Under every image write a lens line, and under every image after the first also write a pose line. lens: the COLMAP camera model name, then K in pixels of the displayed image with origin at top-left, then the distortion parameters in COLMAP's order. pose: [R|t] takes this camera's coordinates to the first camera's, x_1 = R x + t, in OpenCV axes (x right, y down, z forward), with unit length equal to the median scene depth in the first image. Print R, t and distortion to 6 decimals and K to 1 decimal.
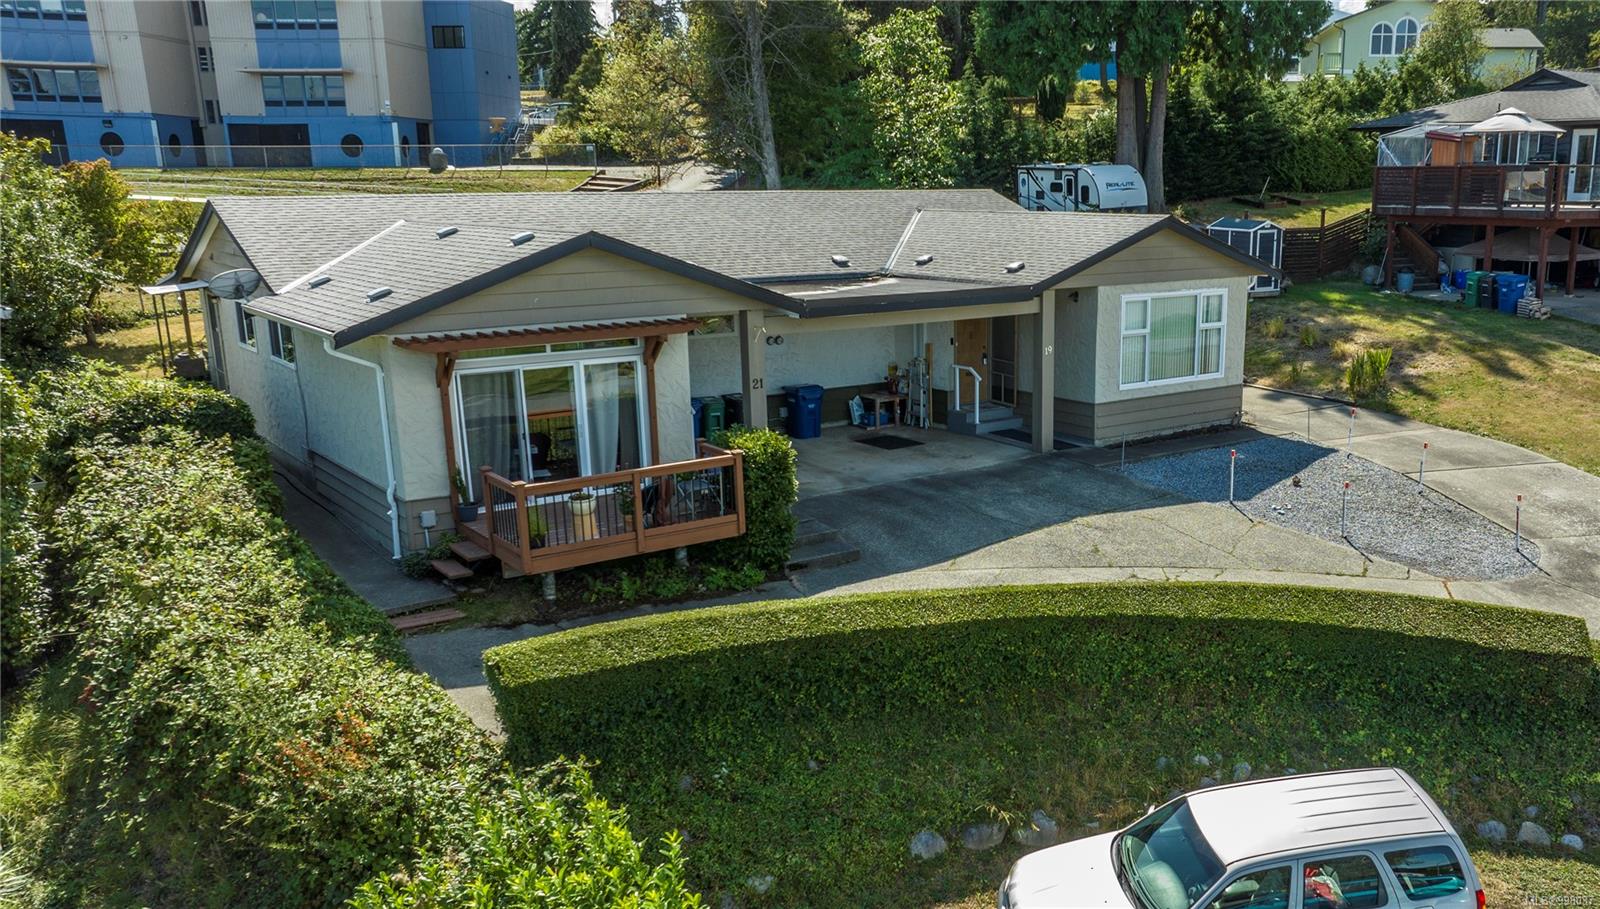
lens RADIAL K [[1354.8, 0, 988.2], [0, 1354.8, 541.0], [0, 0, 1]] dist [-0.010426, 0.021872]
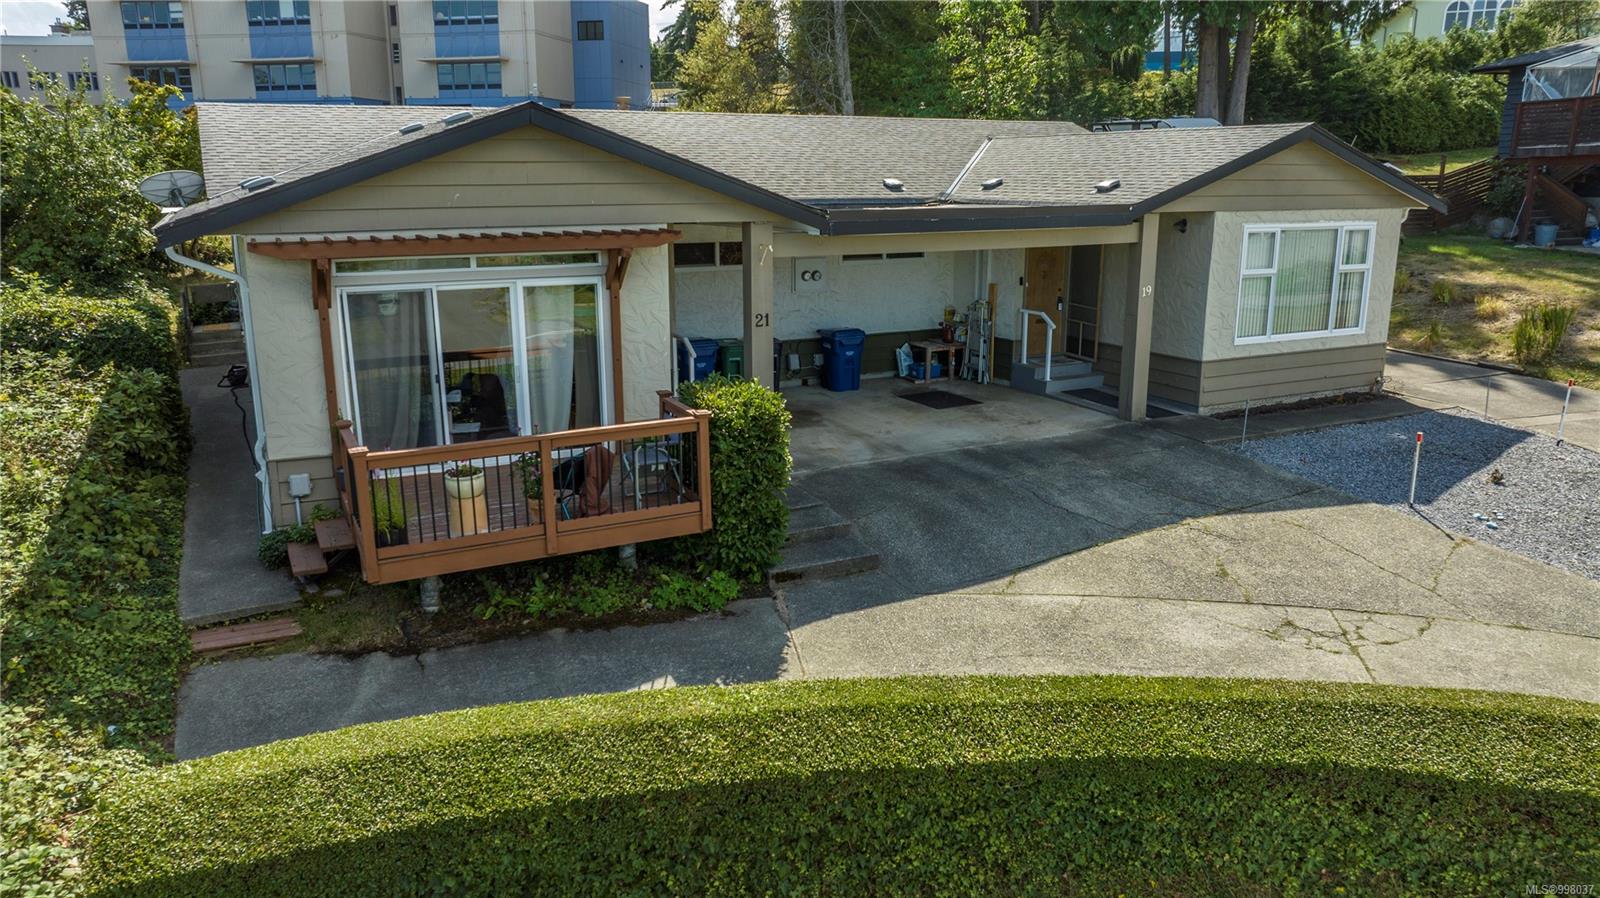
lens RADIAL K [[1124.1, 0, 810.6], [0, 1124.1, 442.8], [0, 0, 1]] dist [-0.021404, 0.008807]
pose [[0.978684, 0.046689, -0.199996, -0.012635], [-0.051489, 0.998495, -0.018862, -0.032995], [0.198815, 0.028758, 0.979615, 0.350598]]
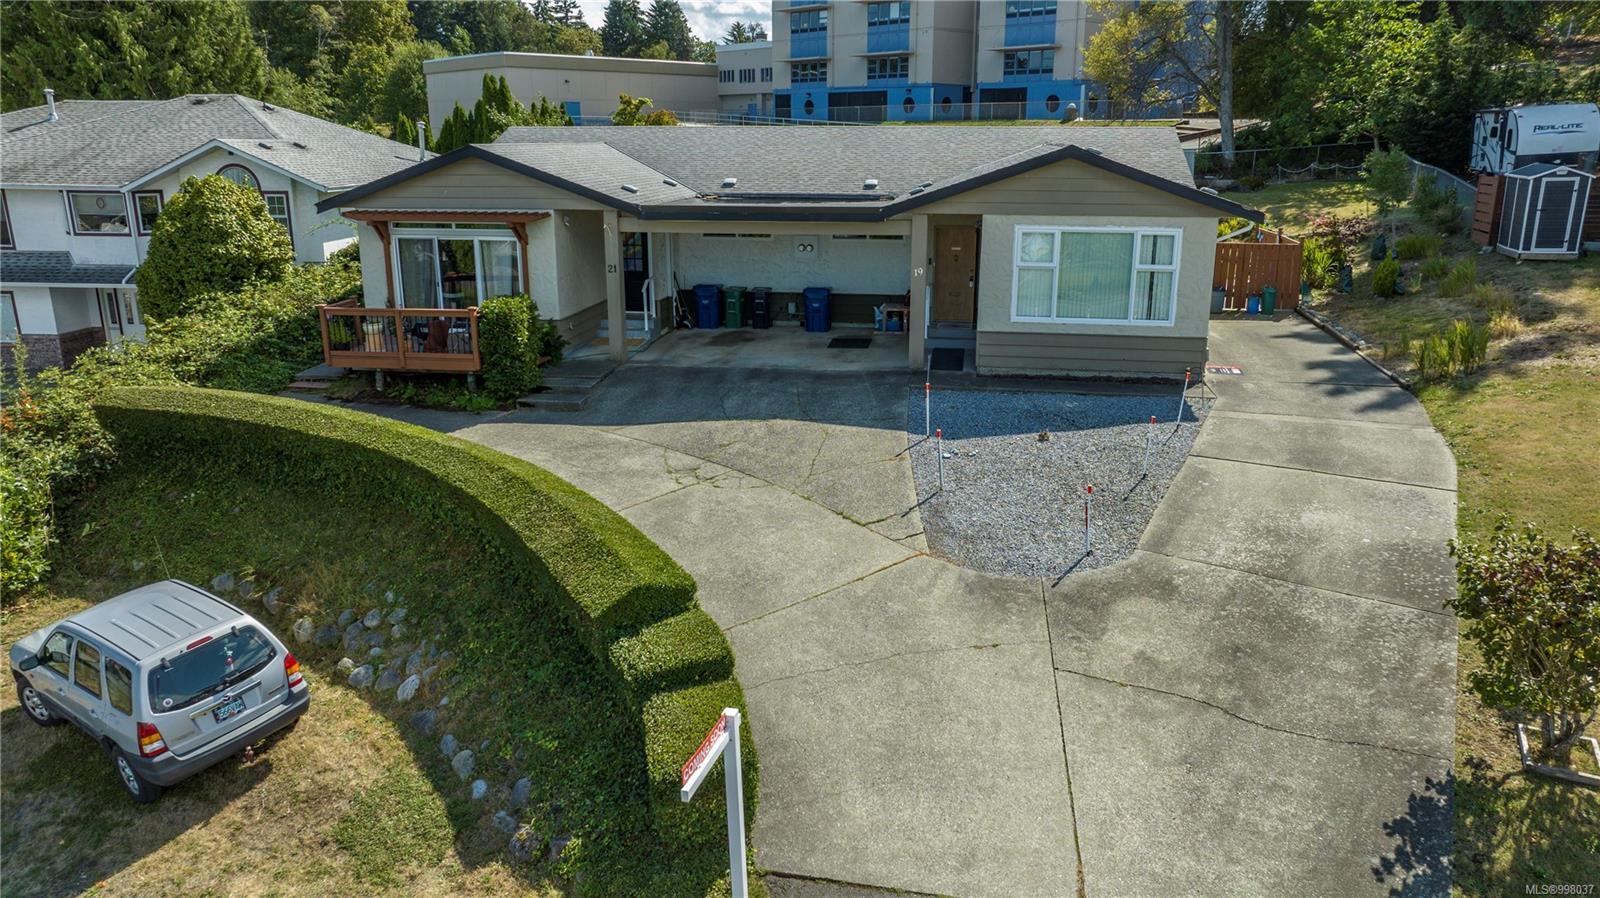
lens RADIAL K [[1124.1, 0, 810.6], [0, 1124.1, 442.8], [0, 0, 1]] dist [-0.021404, 0.008807]
pose [[0.666018, 0.197268, -0.719378, 0.678456], [-0.193407, 0.977085, 0.088876, -0.077291], [0.720426, 0.079940, 0.688909, 0.374905]]
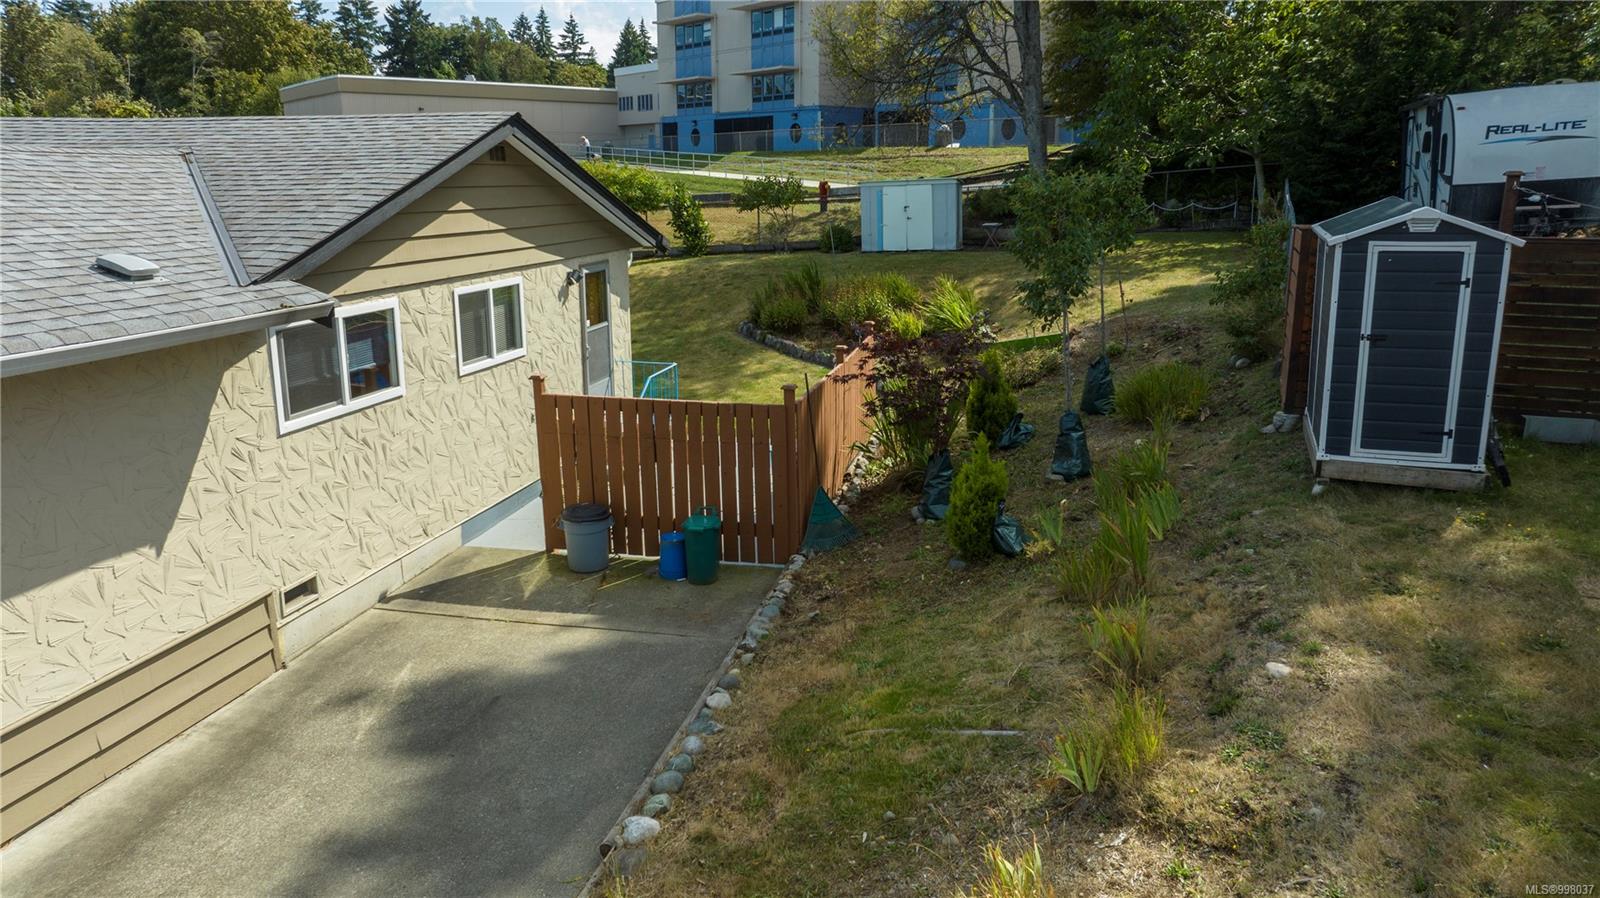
lens RADIAL K [[1124.1, 0, 810.6], [0, 1124.1, 442.8], [0, 0, 1]] dist [-0.021404, 0.008807]
pose [[0.617920, 0.180503, -0.765241, 0.495242], [-0.202173, 0.977041, 0.067210, -0.296138], [0.759803, 0.113181, 0.640226, 1.260154]]
